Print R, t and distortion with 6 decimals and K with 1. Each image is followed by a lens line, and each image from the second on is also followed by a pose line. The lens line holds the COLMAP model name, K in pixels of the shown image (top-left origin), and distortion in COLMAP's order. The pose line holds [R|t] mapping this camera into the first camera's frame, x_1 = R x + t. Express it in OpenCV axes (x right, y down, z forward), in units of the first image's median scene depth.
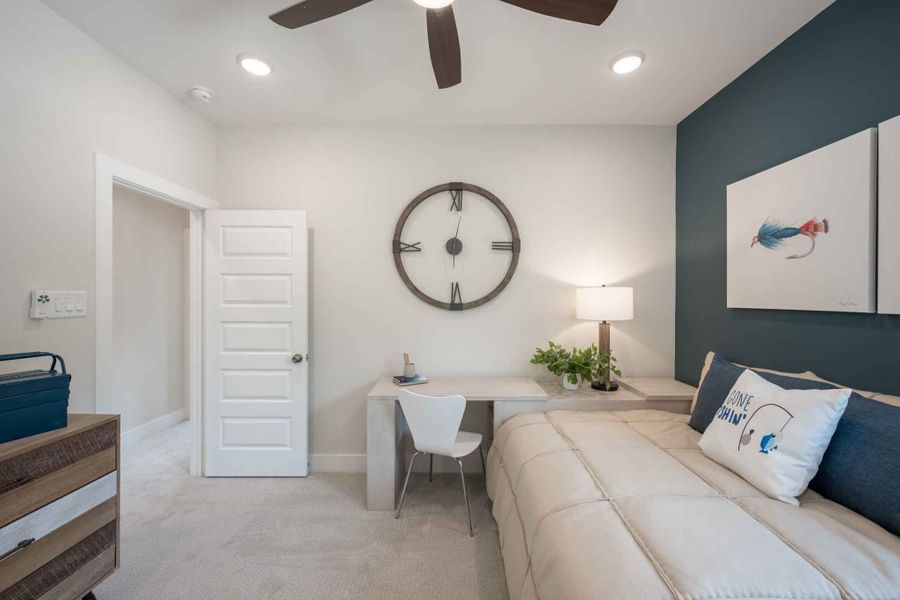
lens RADIAL K [[356.4, 0, 448.7], [0, 356.4, 299.0], [0, 0, 1]] dist [0.000773, -0.000052]
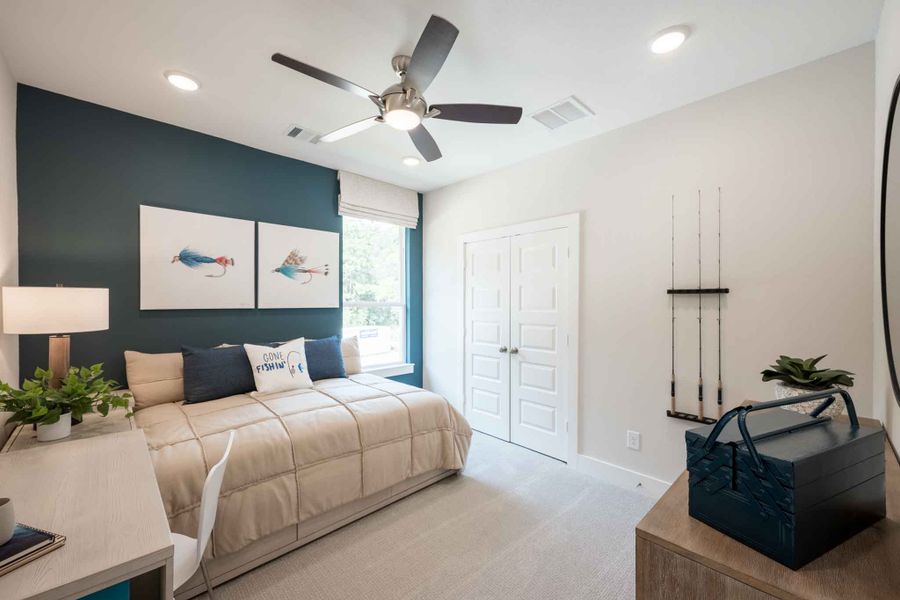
lens RADIAL K [[356.4, 0, 448.1], [0, 356.4, 299.6], [0, 0, 1]] dist [0.000773, -0.000052]
pose [[-0.701140, -0.000028, 0.713024, -0.944140], [0.001075, 0.999999, 0.001097, -0.011358], [-0.713023, 0.001536, -0.701139, 1.374477]]
